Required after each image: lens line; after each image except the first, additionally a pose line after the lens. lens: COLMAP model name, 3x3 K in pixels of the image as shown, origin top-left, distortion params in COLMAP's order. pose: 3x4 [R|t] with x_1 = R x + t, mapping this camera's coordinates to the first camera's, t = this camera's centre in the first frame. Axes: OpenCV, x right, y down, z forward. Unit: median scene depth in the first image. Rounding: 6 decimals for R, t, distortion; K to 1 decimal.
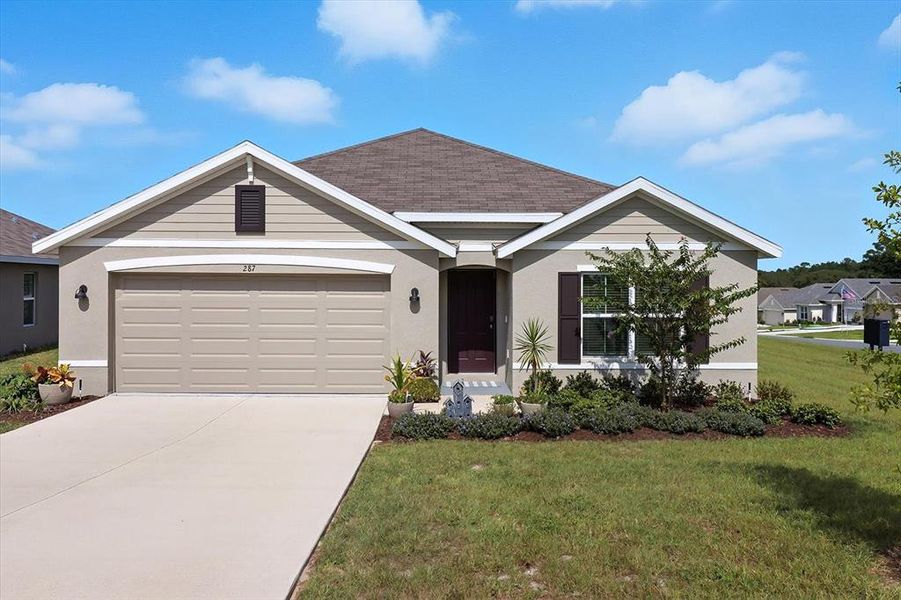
lens RADIAL K [[823.5, 0, 450.5], [0, 823.5, 300.0], [0, 0, 1]] dist [0.000633, 0.000633]
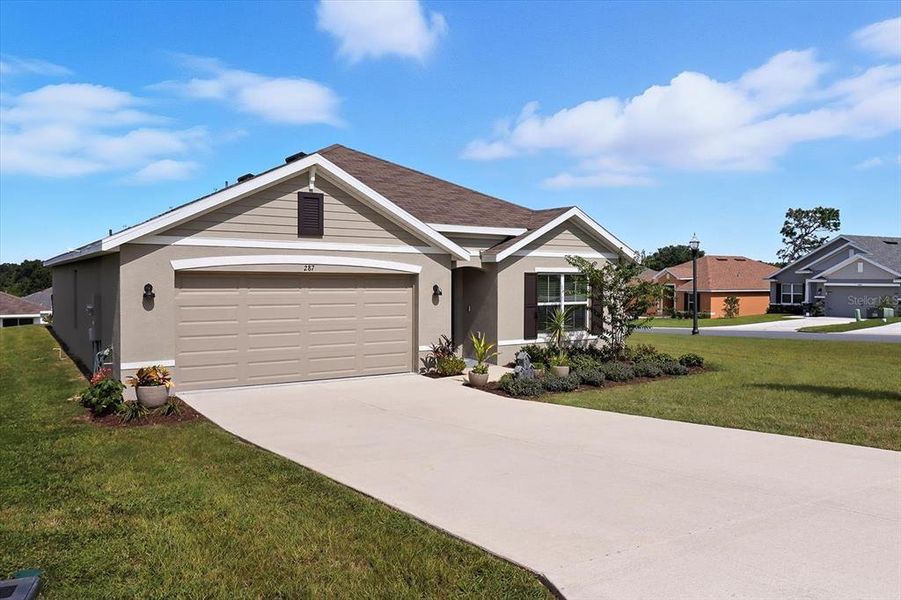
lens RADIAL K [[823.5, 0, 450.5], [0, 823.5, 300.0], [0, 0, 1]] dist [0.000633, 0.000633]
pose [[0.772601, -0.018222, 0.634630, -0.804045], [0.013374, 0.999833, 0.012427, -0.006765], [-0.634751, -0.001113, 0.772716, 0.027024]]
